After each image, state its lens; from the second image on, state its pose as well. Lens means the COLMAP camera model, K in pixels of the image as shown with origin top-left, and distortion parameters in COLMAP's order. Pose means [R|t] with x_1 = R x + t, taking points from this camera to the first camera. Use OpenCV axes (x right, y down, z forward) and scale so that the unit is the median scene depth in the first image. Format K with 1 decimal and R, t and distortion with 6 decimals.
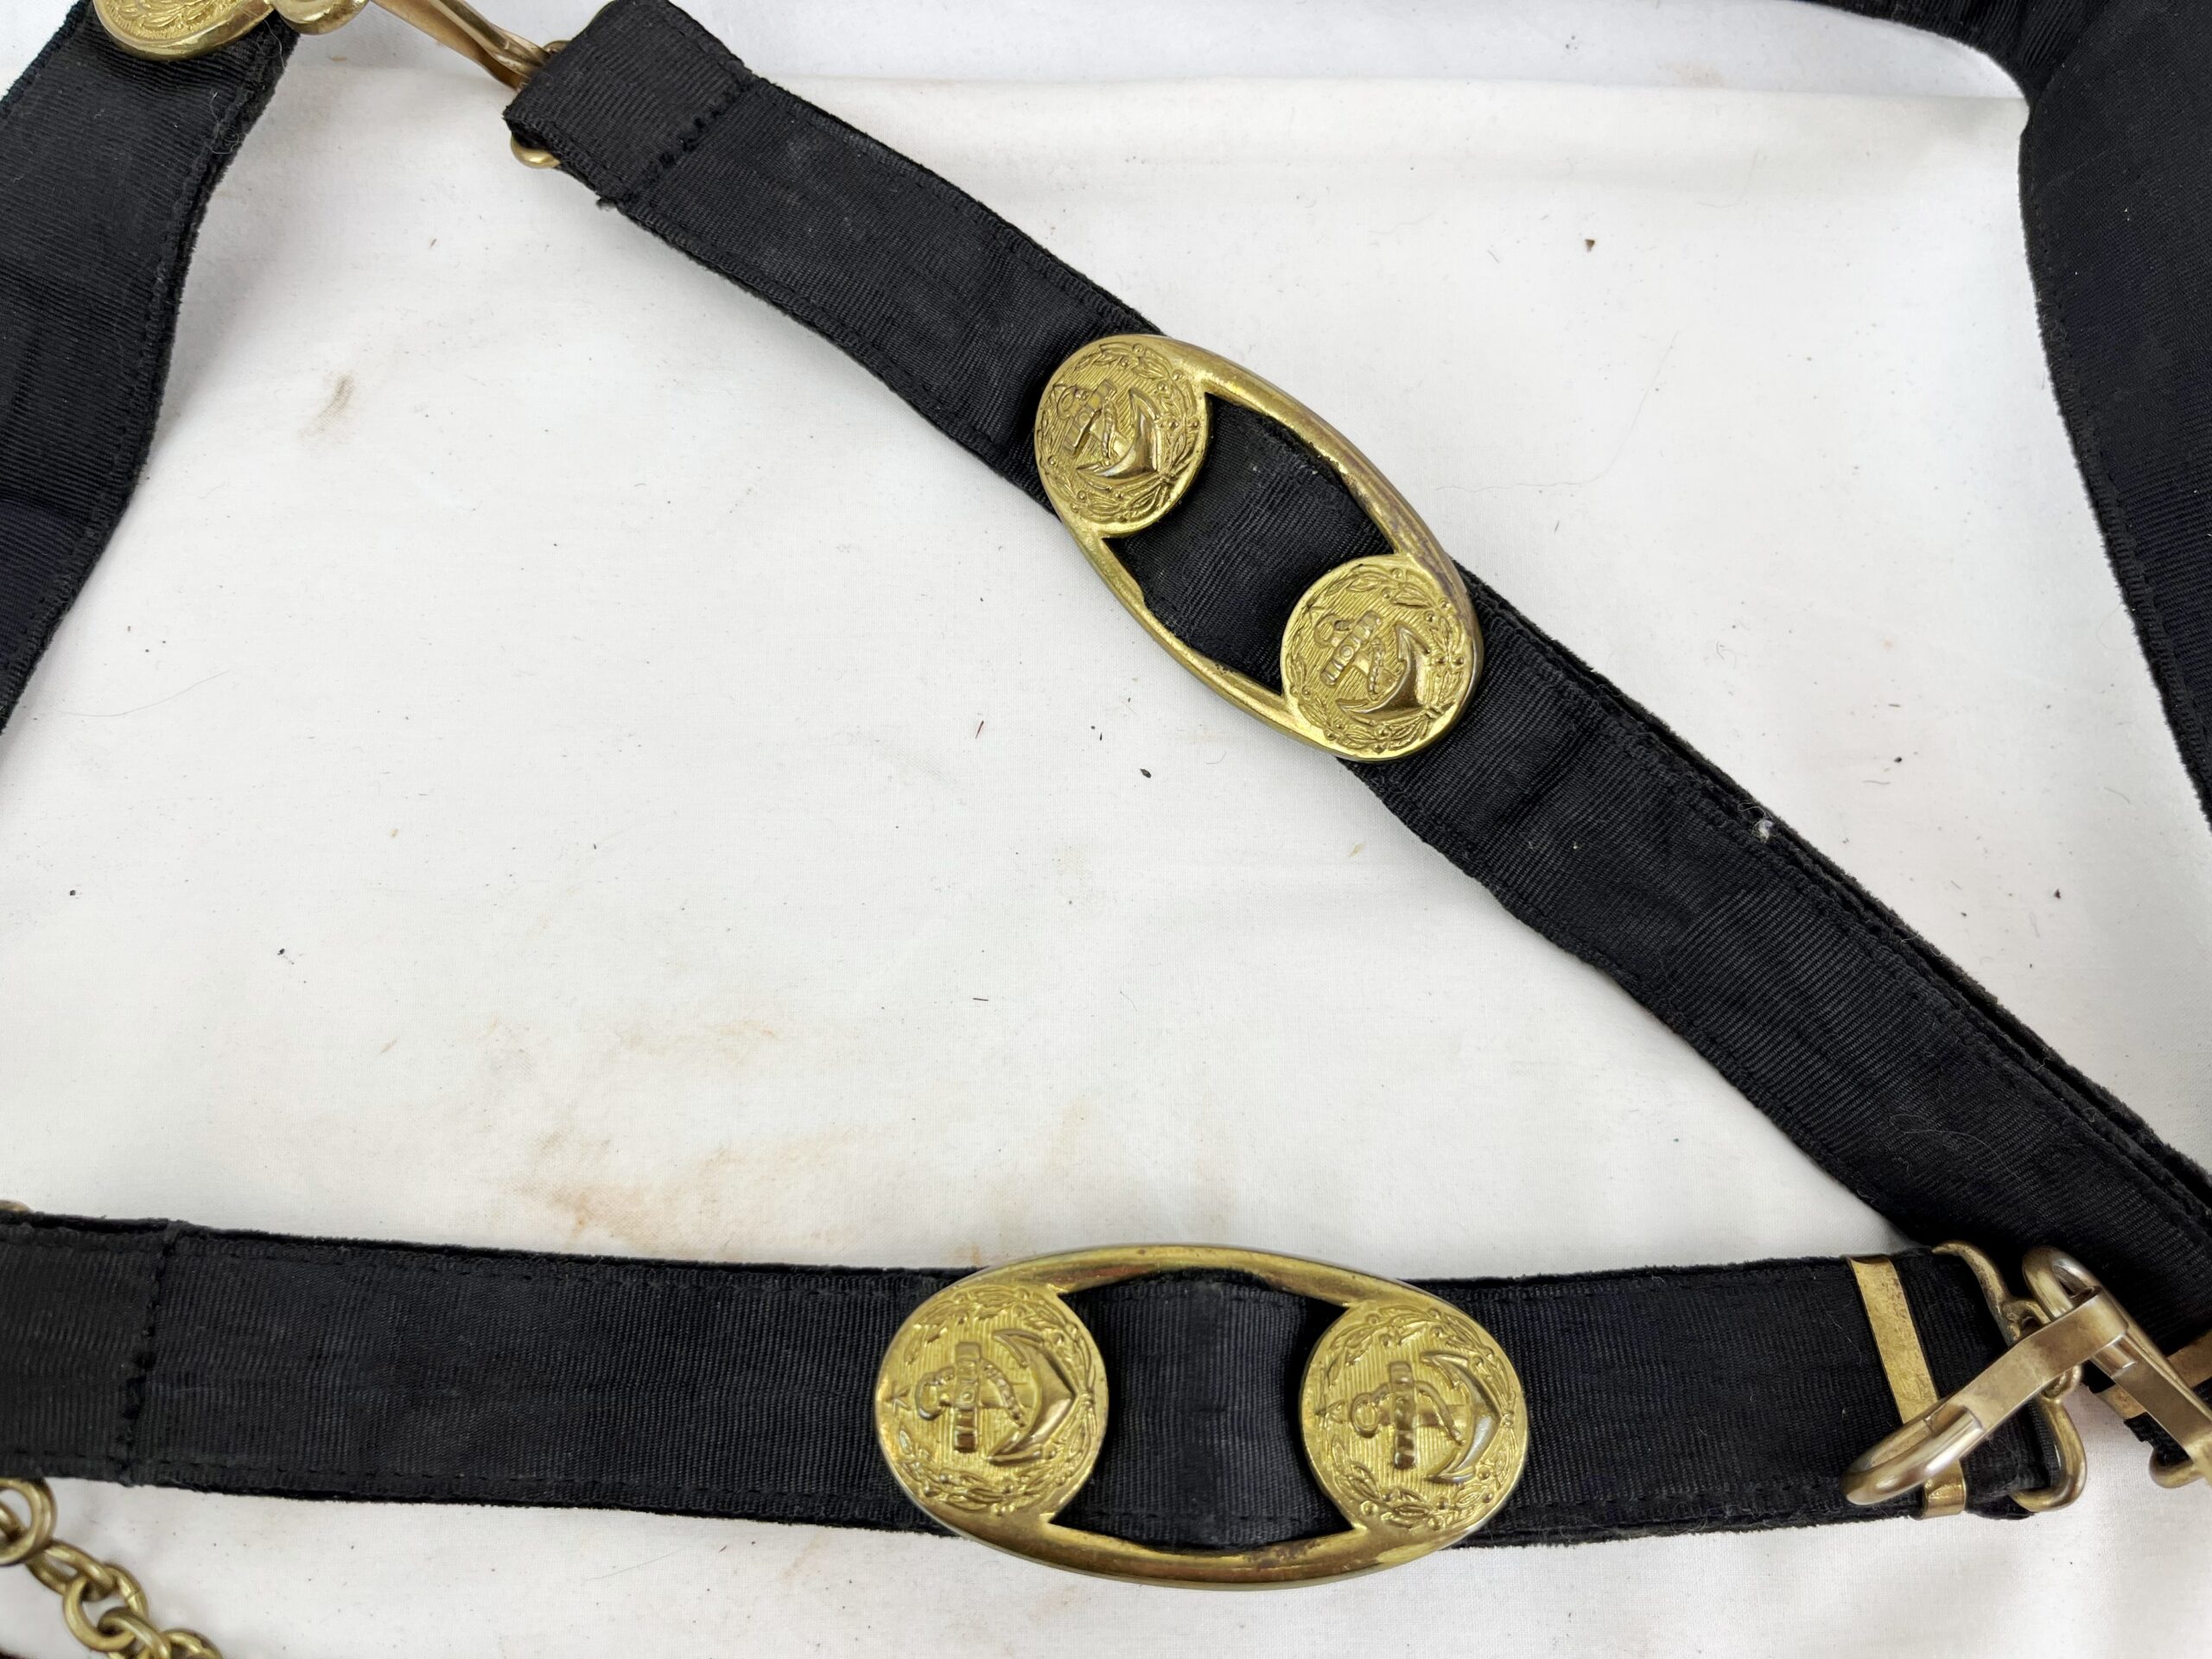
lens RADIAL K [[1695.2, 0, 1106.0], [0, 1695.2, 829.5], [0, 0, 1]] dist [-0.005706, -0.004530]
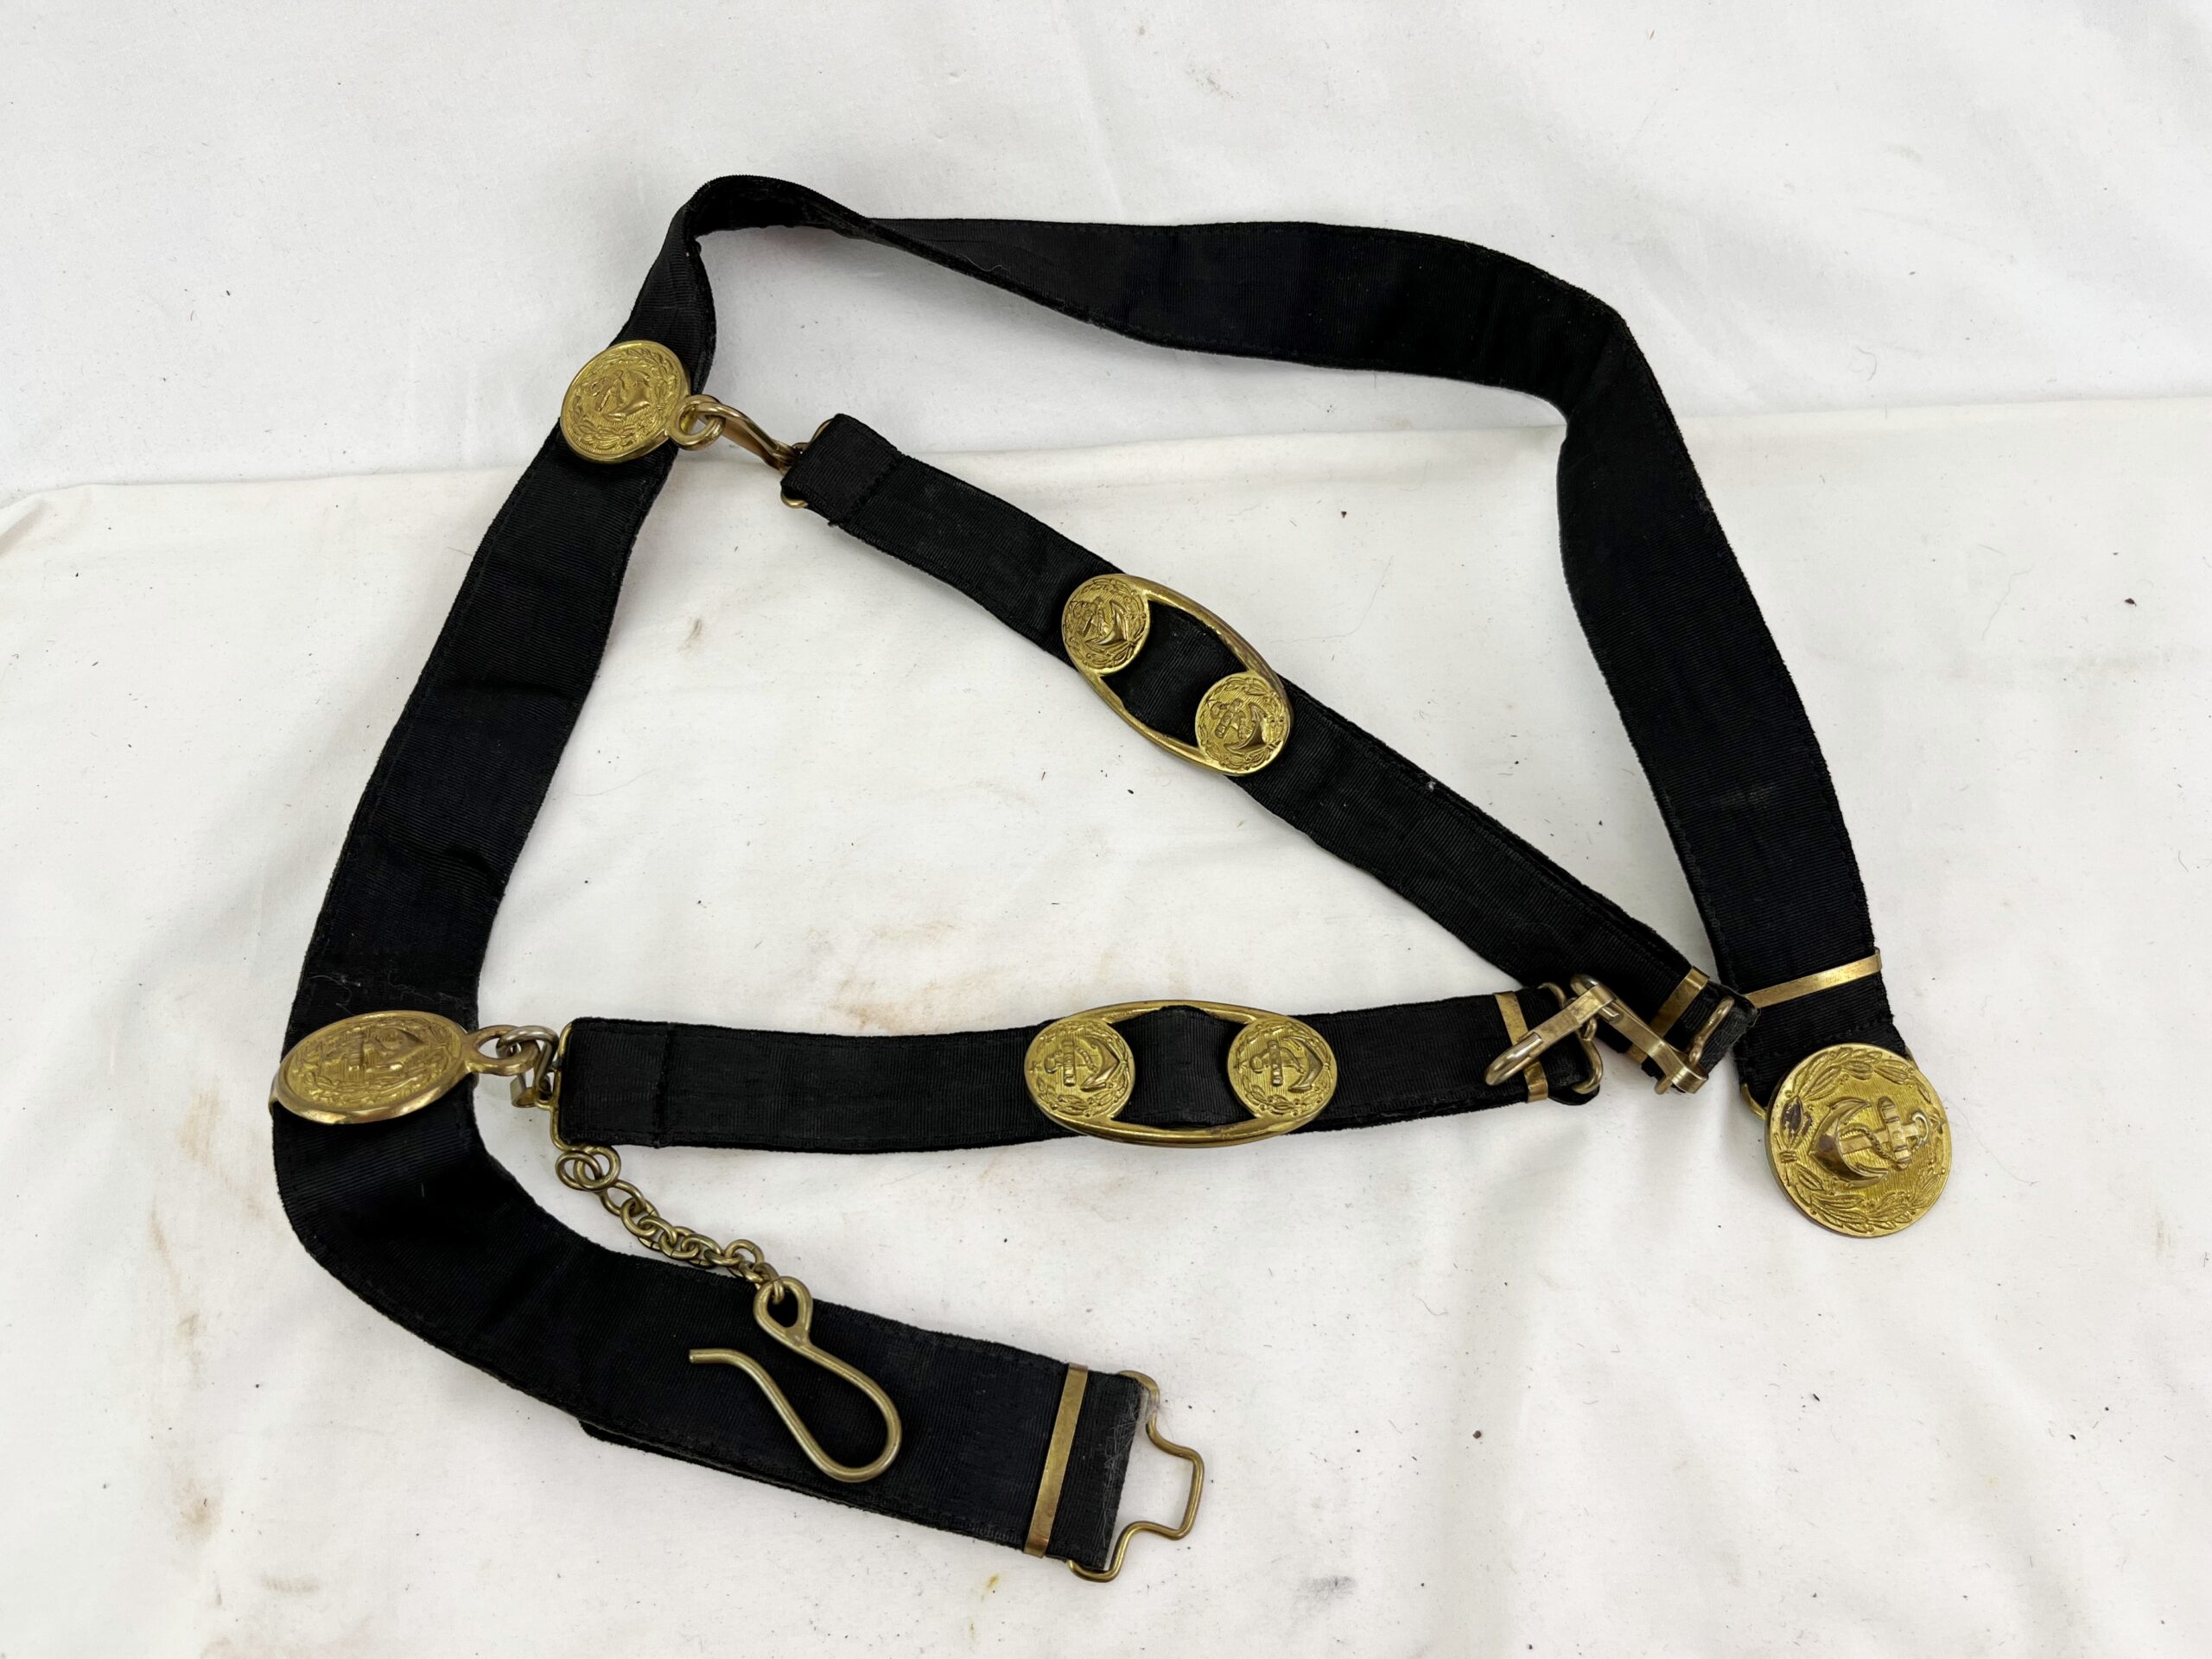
lens RADIAL K [[1653.5, 0, 1111.0], [0, 1653.5, 862.6], [0, 0, 1]] dist [0.038684, -0.081739]
pose [[0.997646, -0.063353, 0.026245, -0.057251], [0.066094, 0.990349, -0.121824, 0.291865], [-0.018274, 0.123272, 0.992205, -0.922182]]
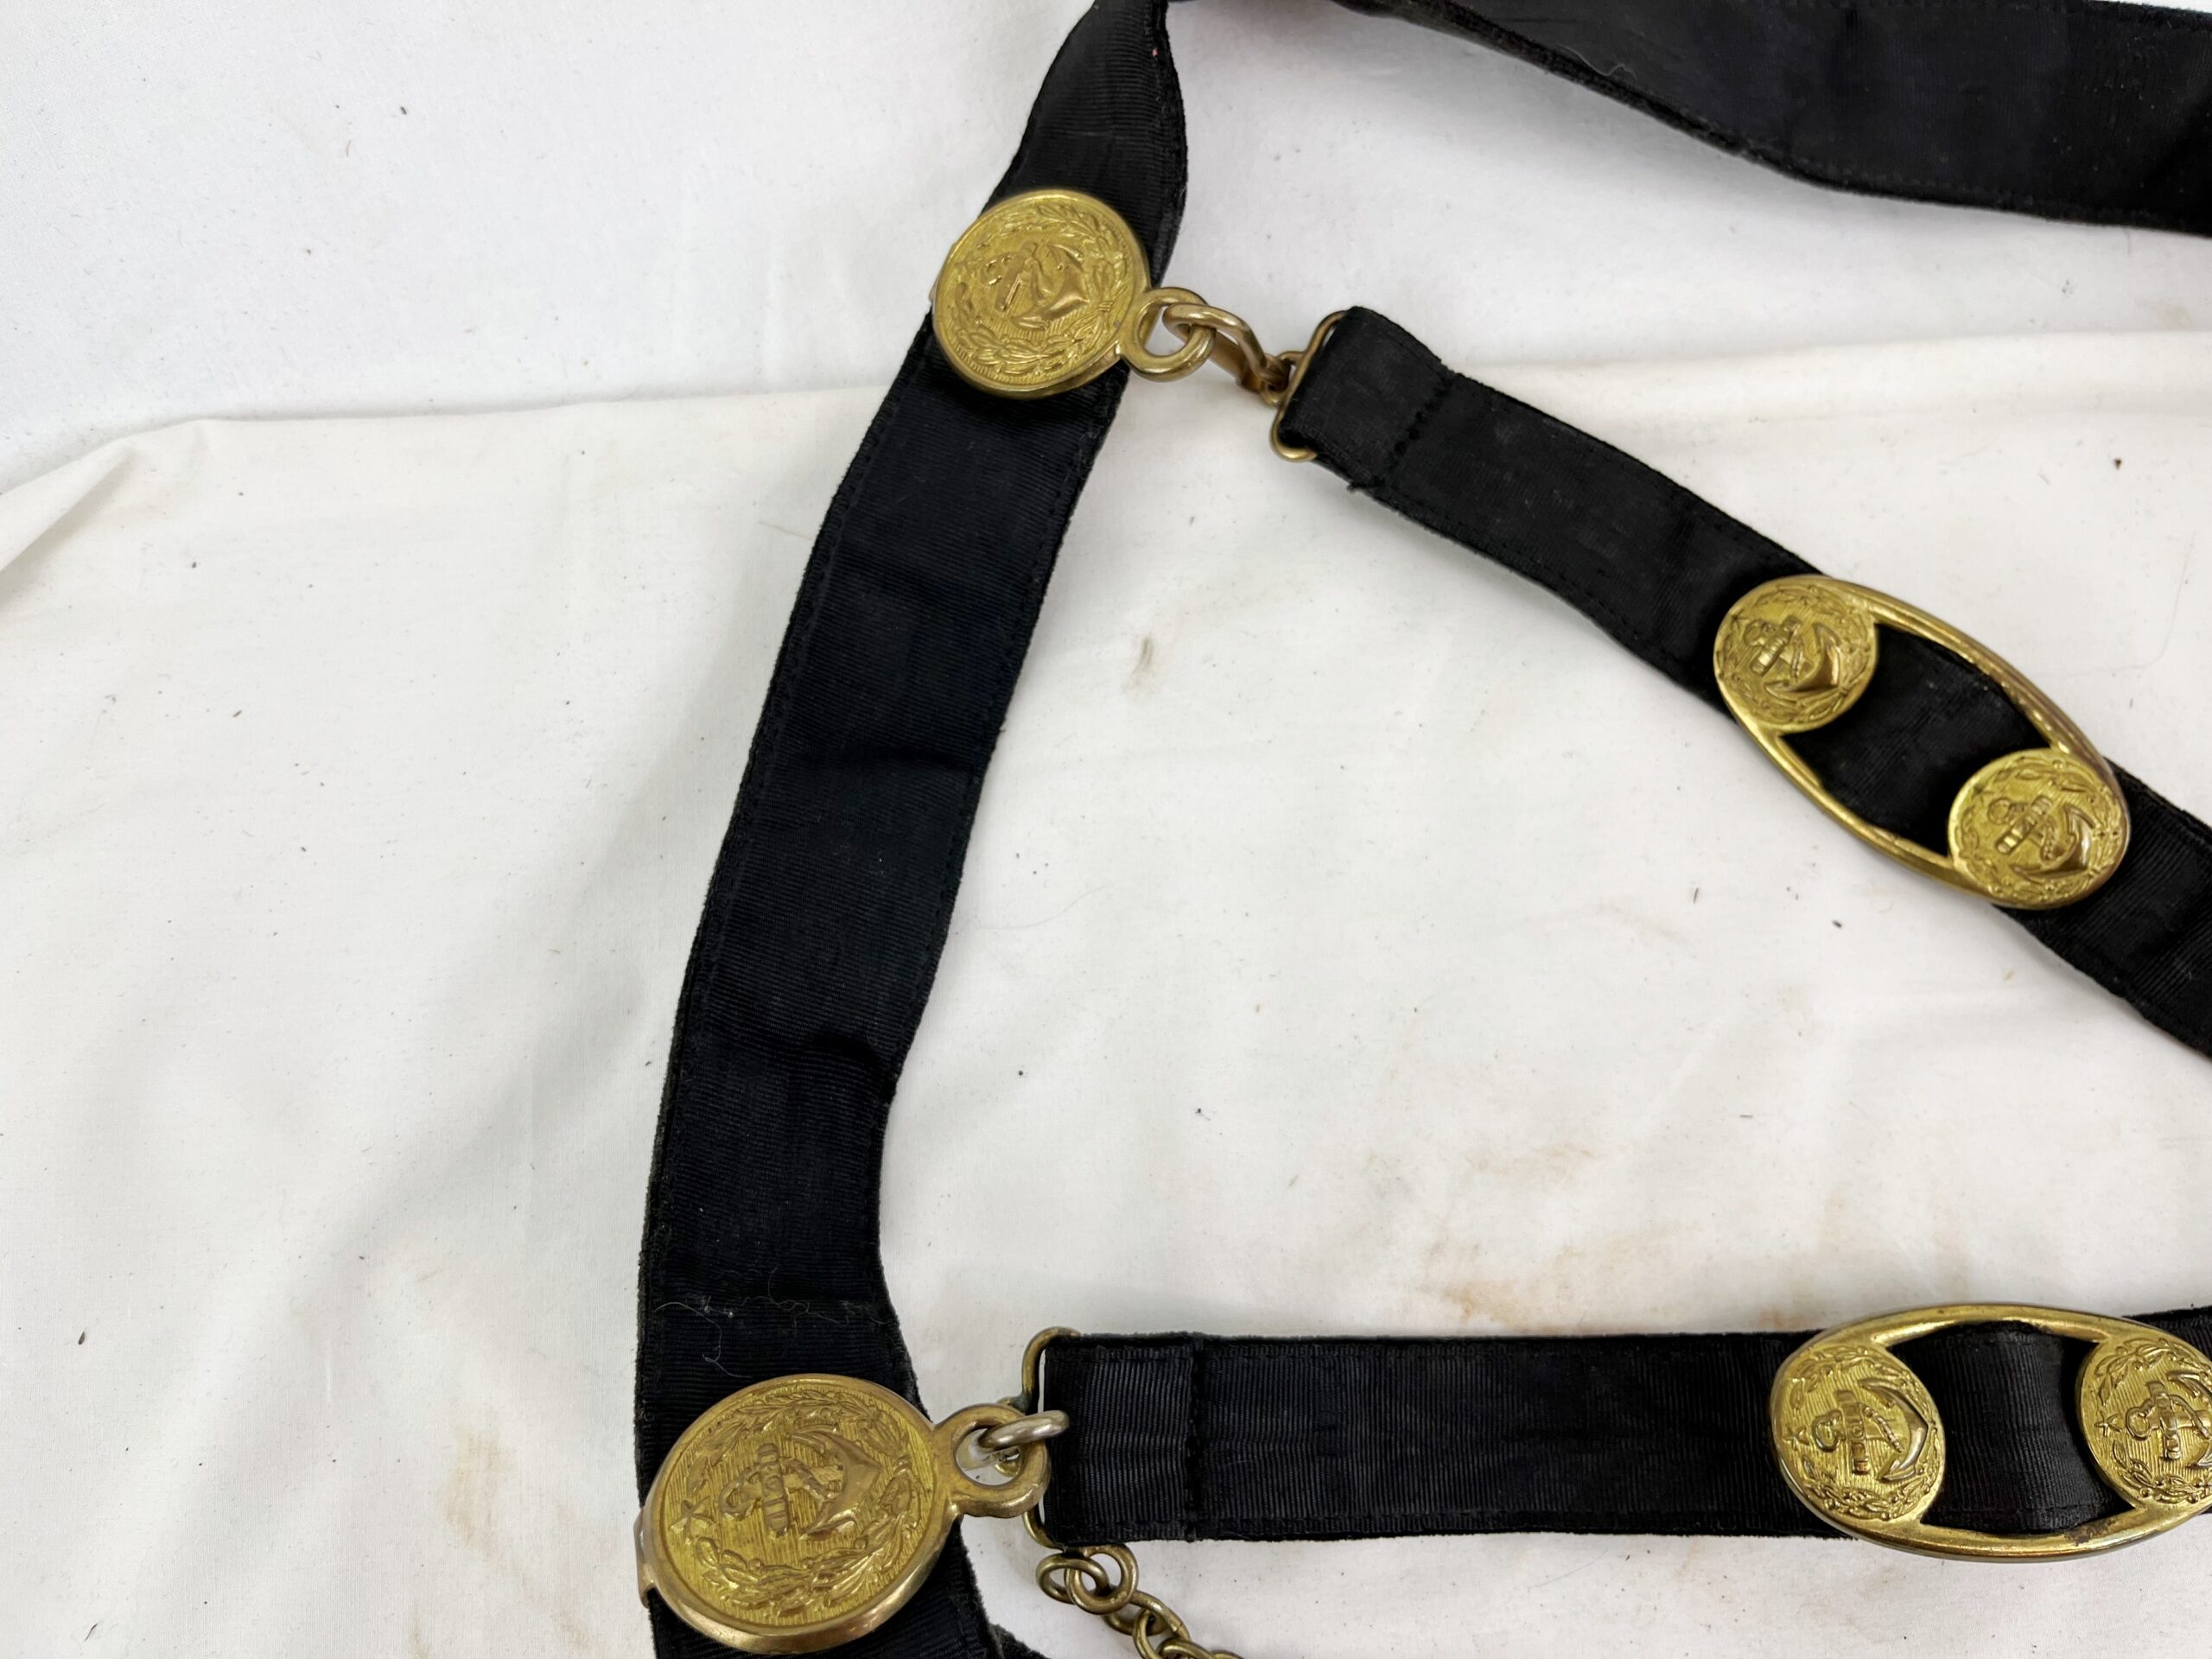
lens RADIAL K [[1686.5, 0, 1106.0], [0, 1686.5, 829.5], [0, 0, 1]] dist [0.039003, -0.085073]
pose [[0.998234, -0.059188, 0.005097, -0.548607], [0.059131, 0.998193, 0.010706, -0.157089], [-0.005721, -0.010385, 0.999930, -0.269572]]
